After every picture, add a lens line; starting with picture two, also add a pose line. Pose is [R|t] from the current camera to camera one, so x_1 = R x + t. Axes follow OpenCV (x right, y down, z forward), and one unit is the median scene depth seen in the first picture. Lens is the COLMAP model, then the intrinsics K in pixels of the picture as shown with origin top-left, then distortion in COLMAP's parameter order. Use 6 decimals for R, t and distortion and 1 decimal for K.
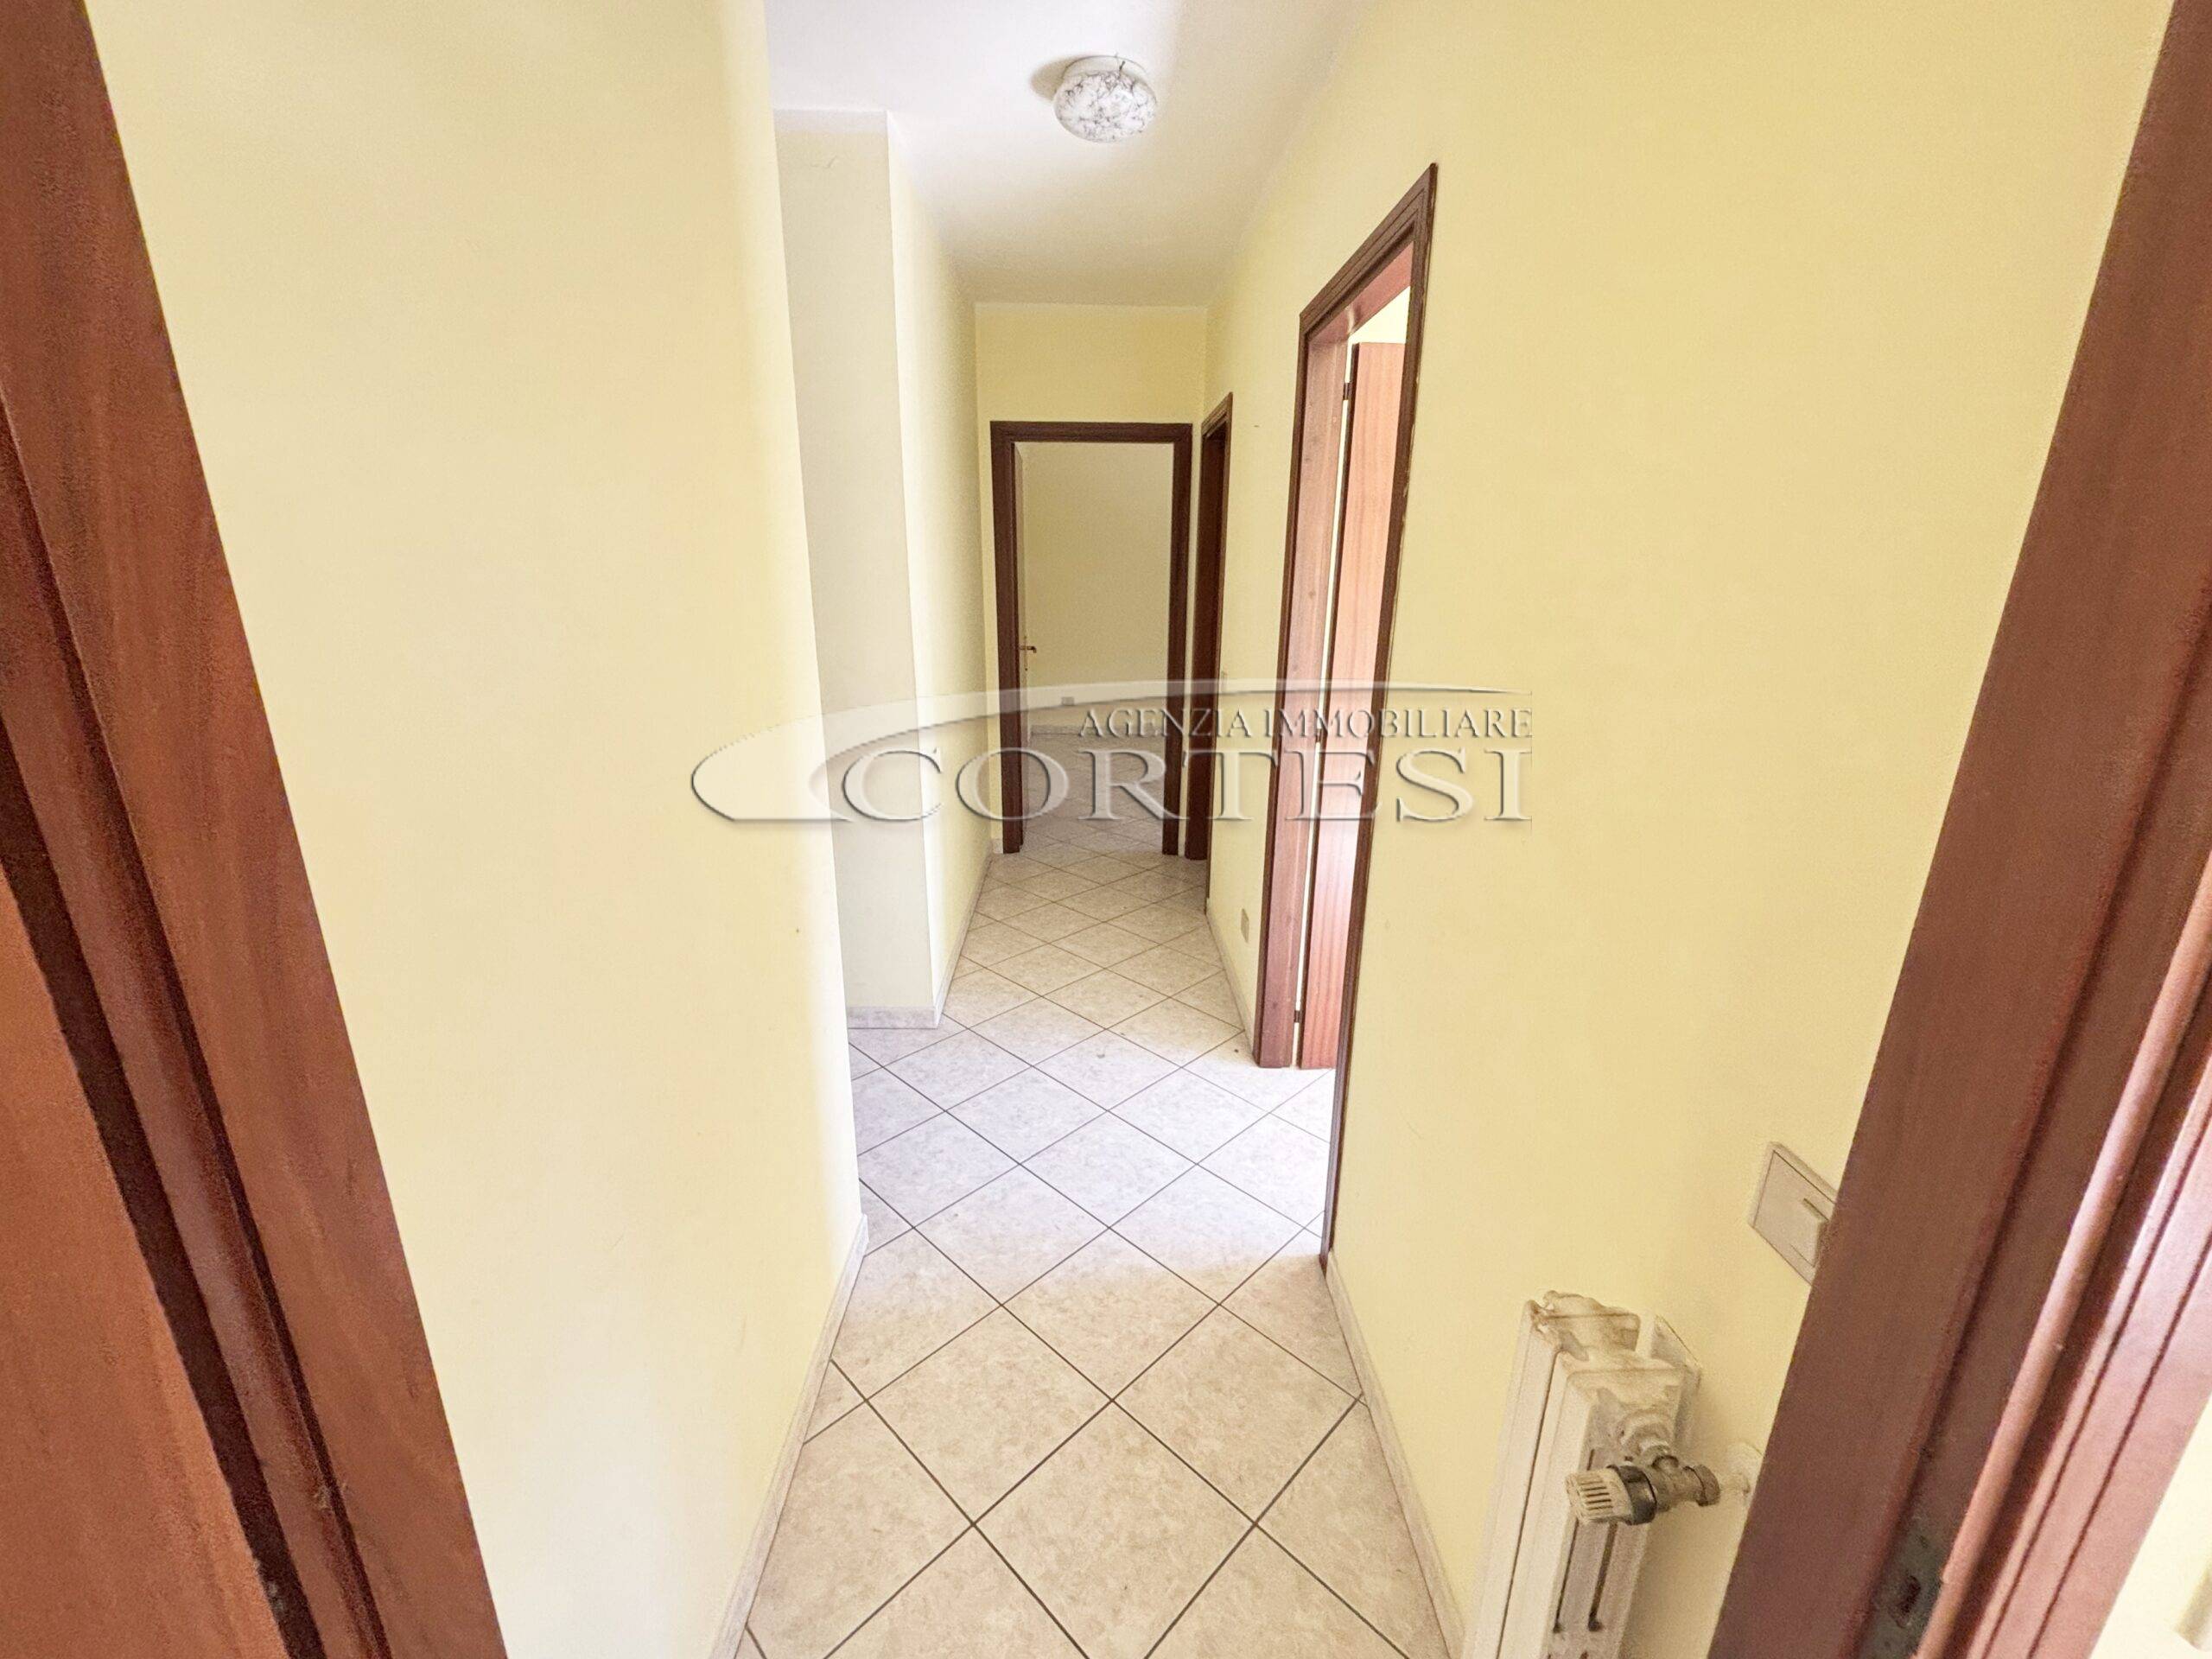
lens RADIAL K [[903.0, 0, 1106.0], [0, 903.0, 829.5], [0, 0, 1]] dist [0.000075, -0.000227]
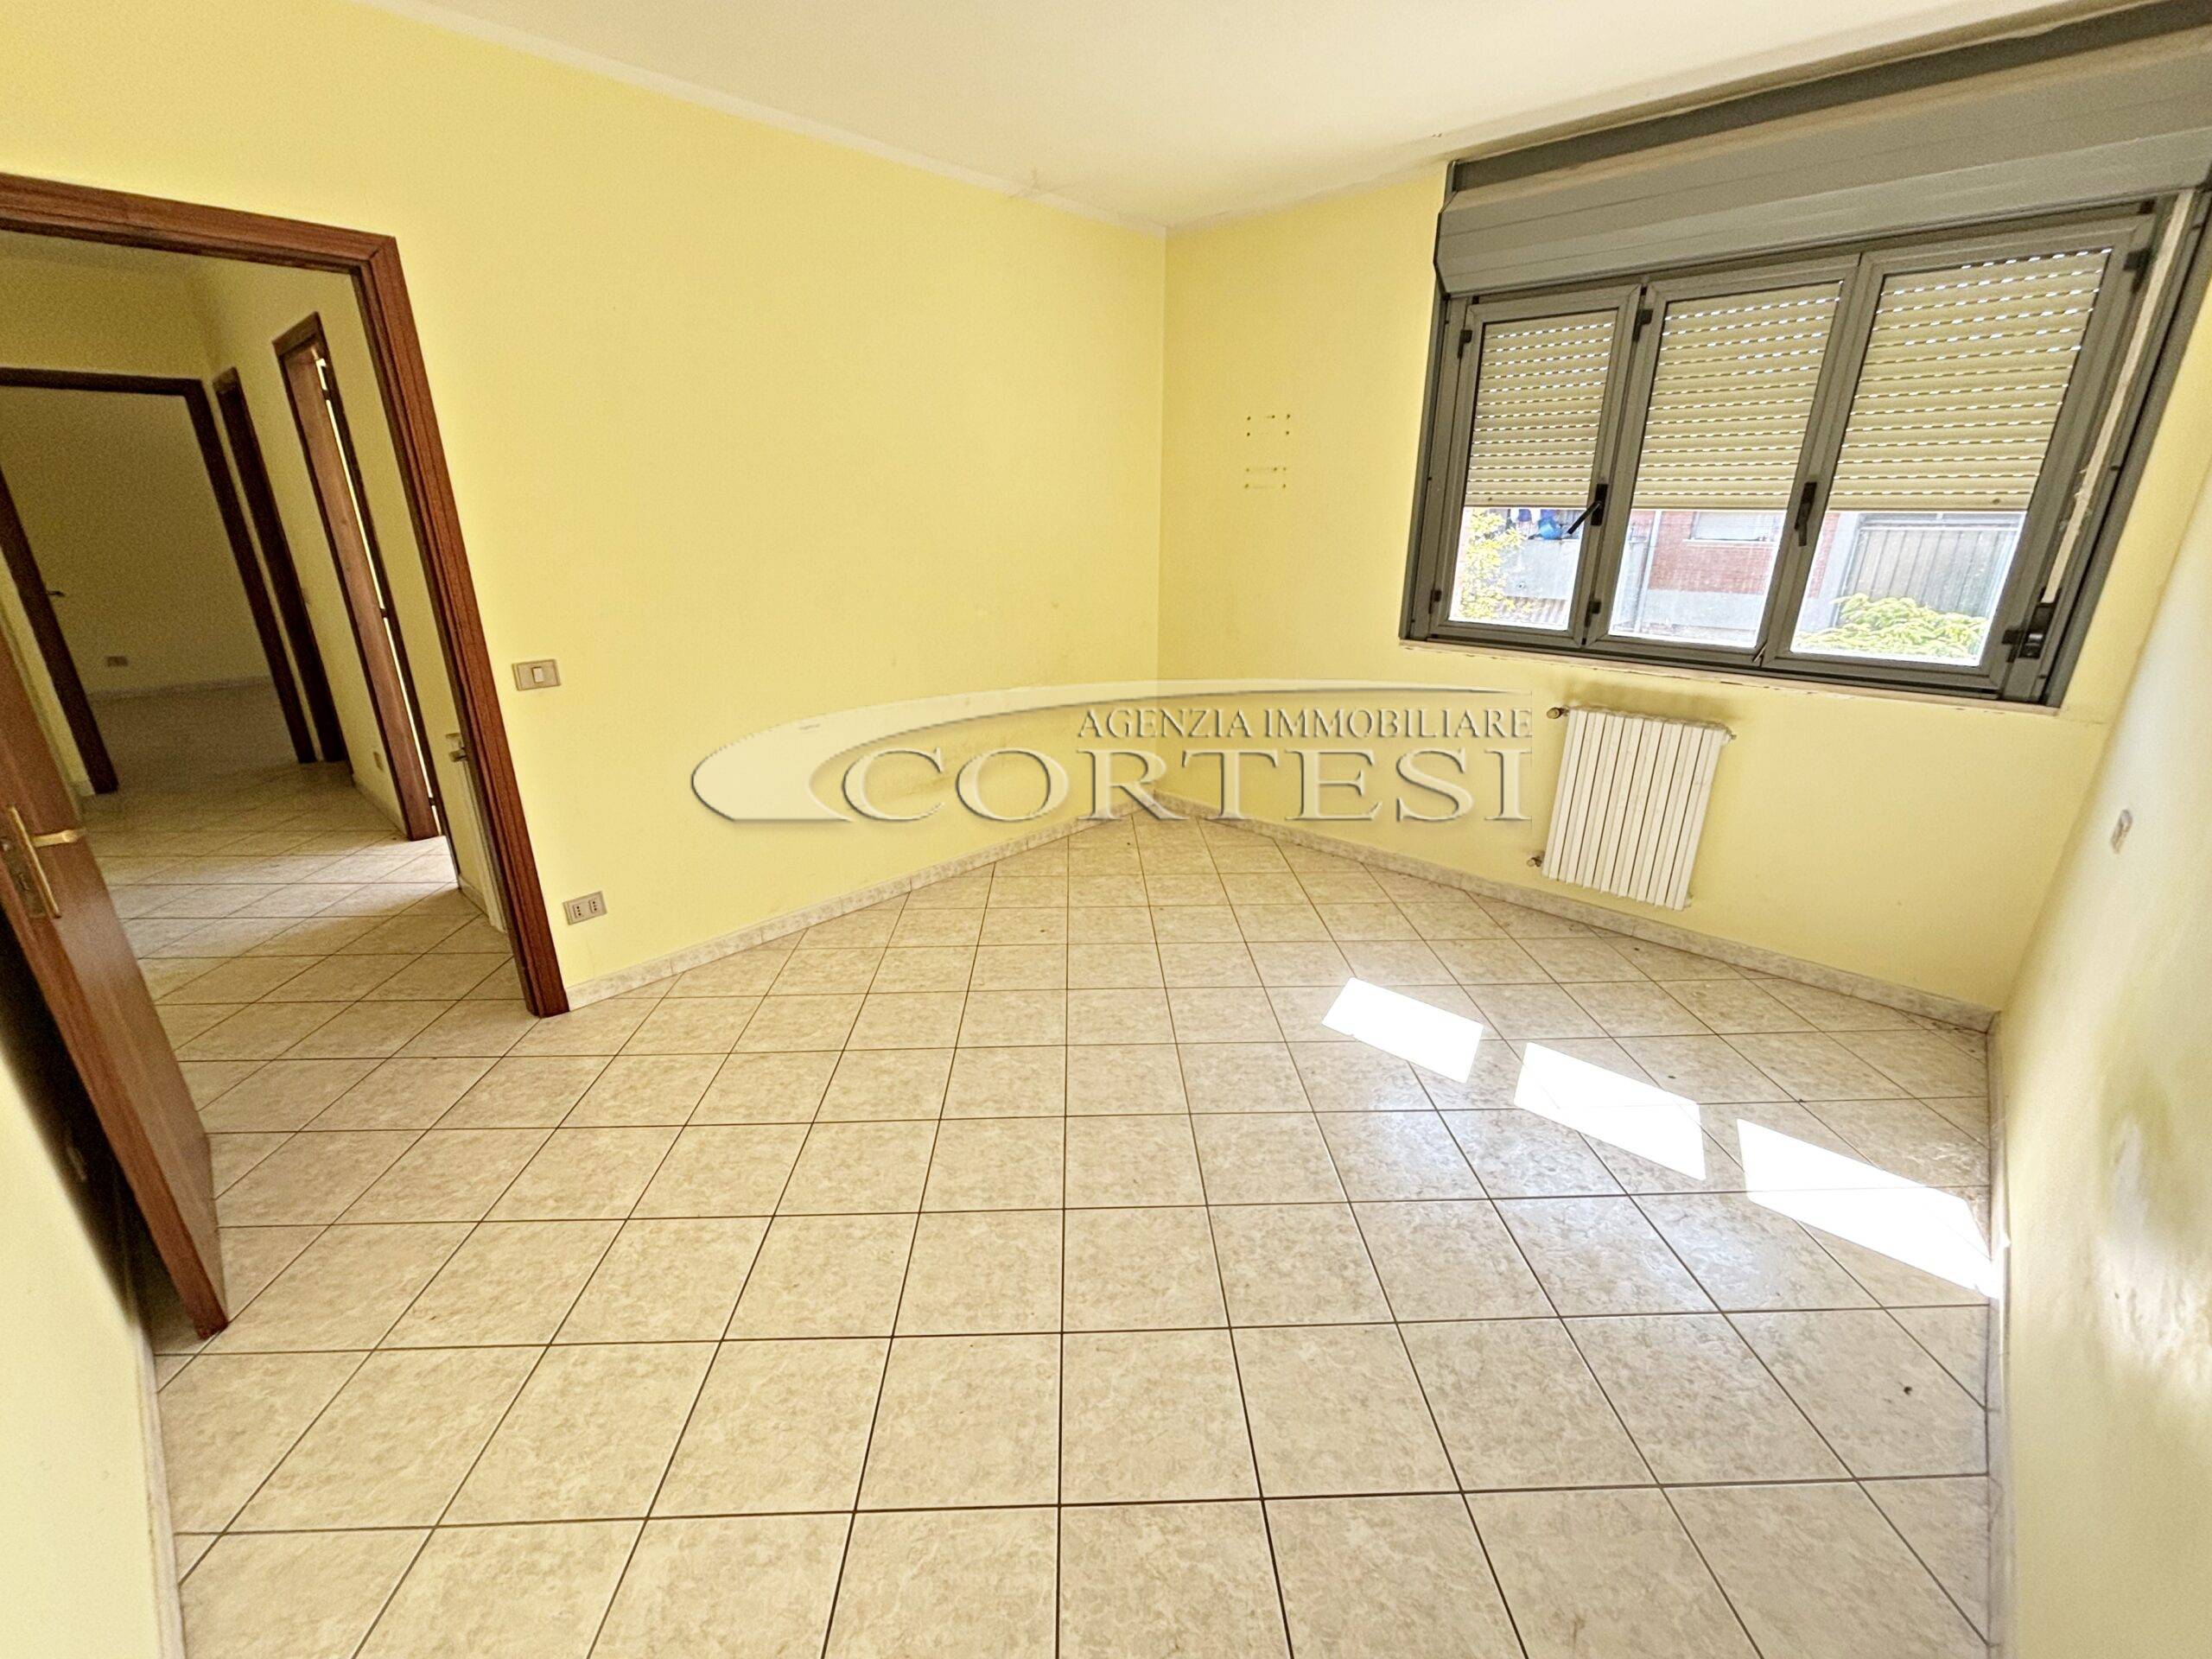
lens RADIAL K [[903.0, 0, 1106.0], [0, 903.0, 829.5], [0, 0, 1]] dist [0.000075, -0.000227]
pose [[0.688119, -0.252804, 0.680134, -0.047353], [0.205350, 0.966872, 0.151623, 0.208337], [-0.695934, 0.035331, 0.717236, -0.744989]]
